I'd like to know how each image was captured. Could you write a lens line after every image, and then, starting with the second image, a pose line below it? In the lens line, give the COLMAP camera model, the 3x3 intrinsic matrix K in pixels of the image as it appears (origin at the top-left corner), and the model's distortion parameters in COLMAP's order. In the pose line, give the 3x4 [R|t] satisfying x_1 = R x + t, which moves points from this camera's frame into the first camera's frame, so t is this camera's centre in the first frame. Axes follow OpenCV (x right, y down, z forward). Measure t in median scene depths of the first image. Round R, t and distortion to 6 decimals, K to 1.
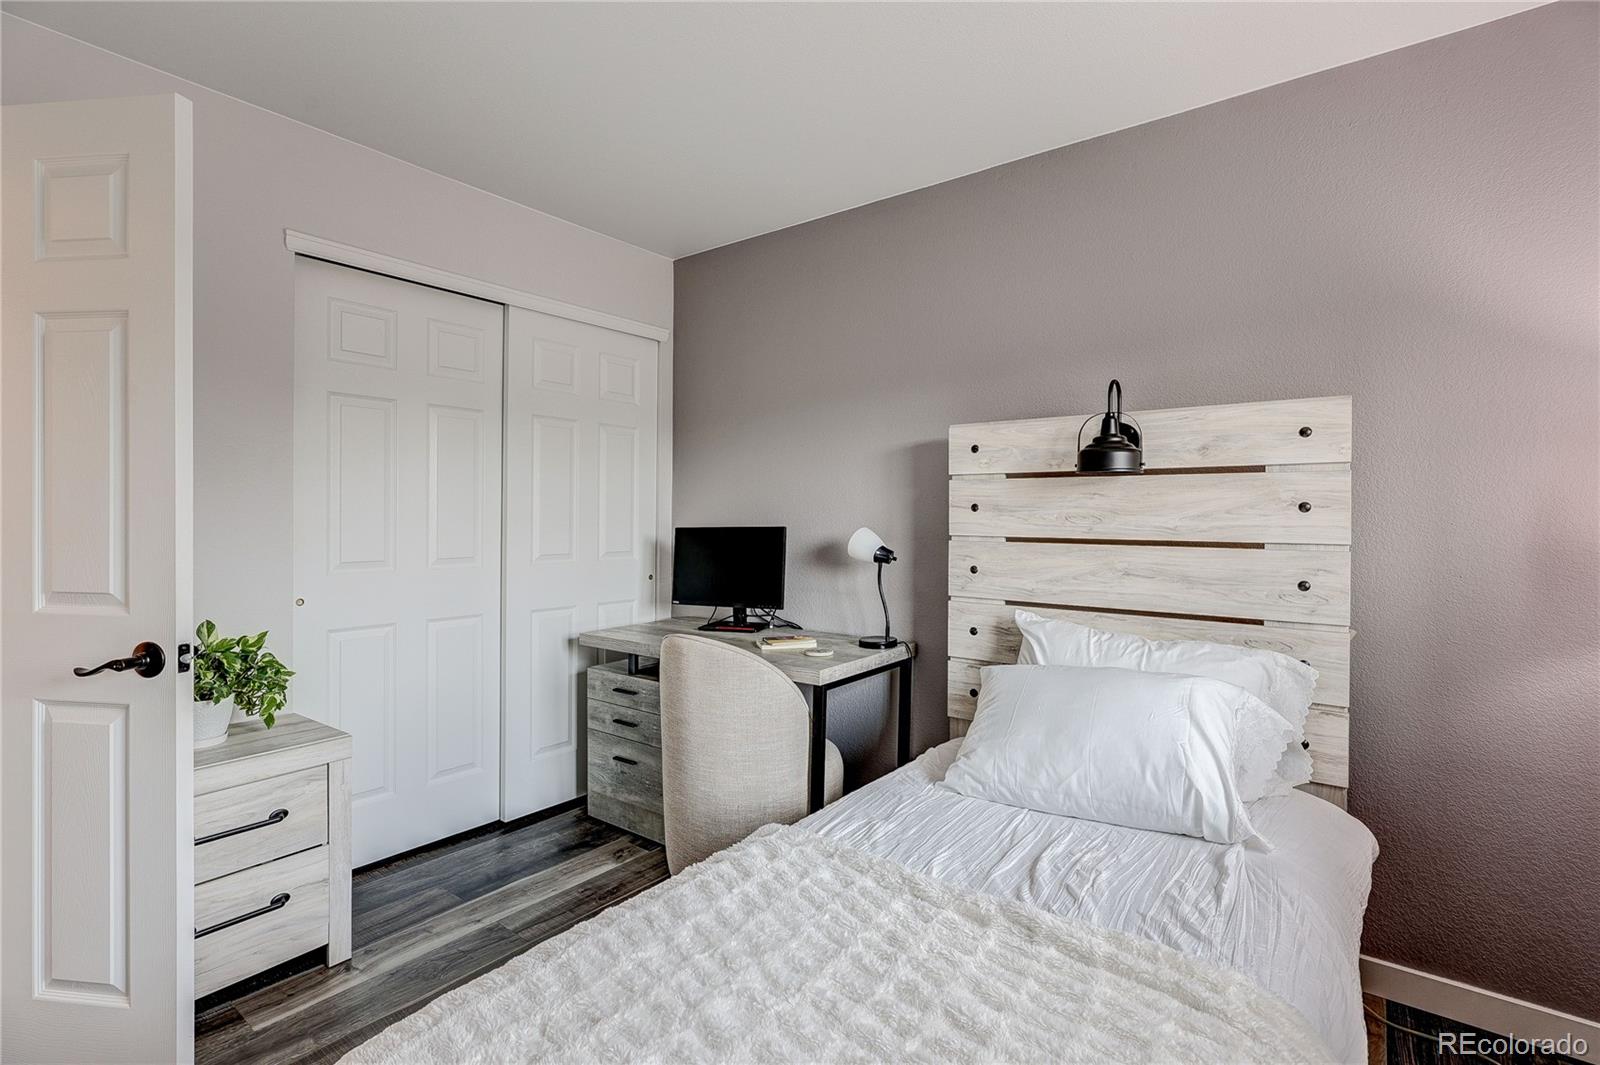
lens RADIAL K [[747.3, 0, 802.6], [0, 747.3, 526.8], [0, 0, 1]] dist [0.001205, 0.000008]
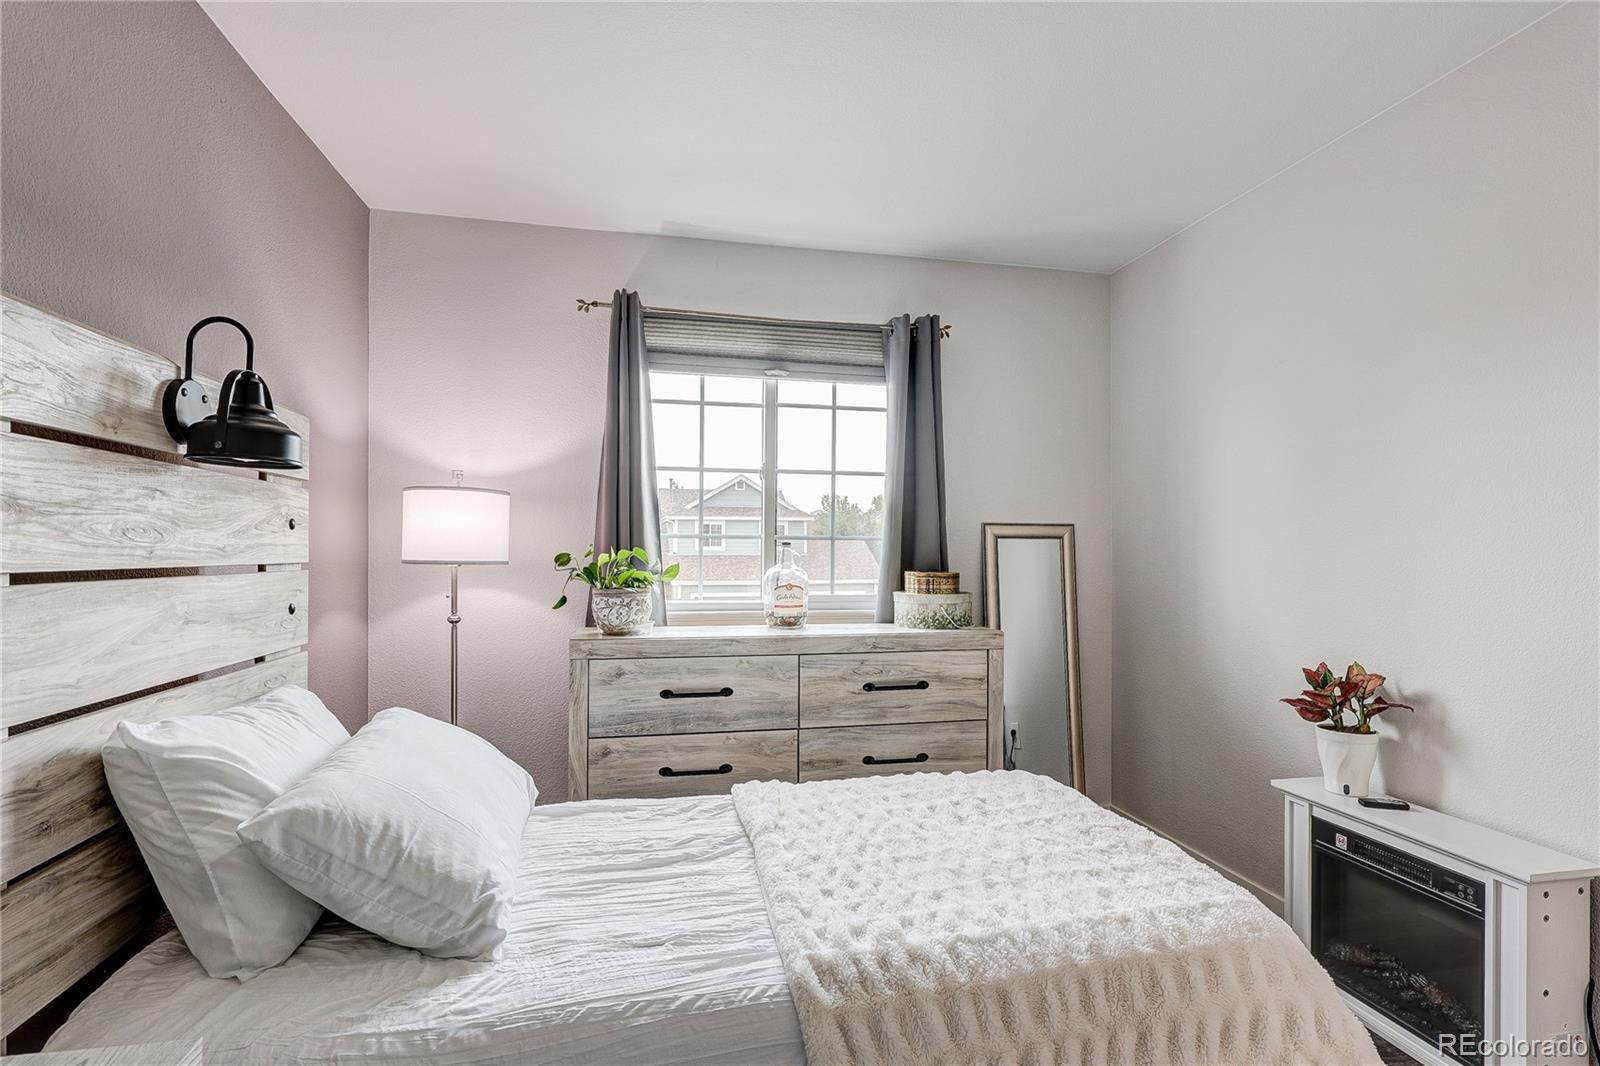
lens RADIAL K [[747.3, 0, 802.6], [0, 747.3, 527.3], [0, 0, 1]] dist [0.001205, 0.000008]
pose [[-0.763516, 0.008409, 0.645734, -0.358678], [-0.003021, 0.999858, -0.016593, -0.007041], [-0.645782, -0.014620, -0.763382, 1.112477]]
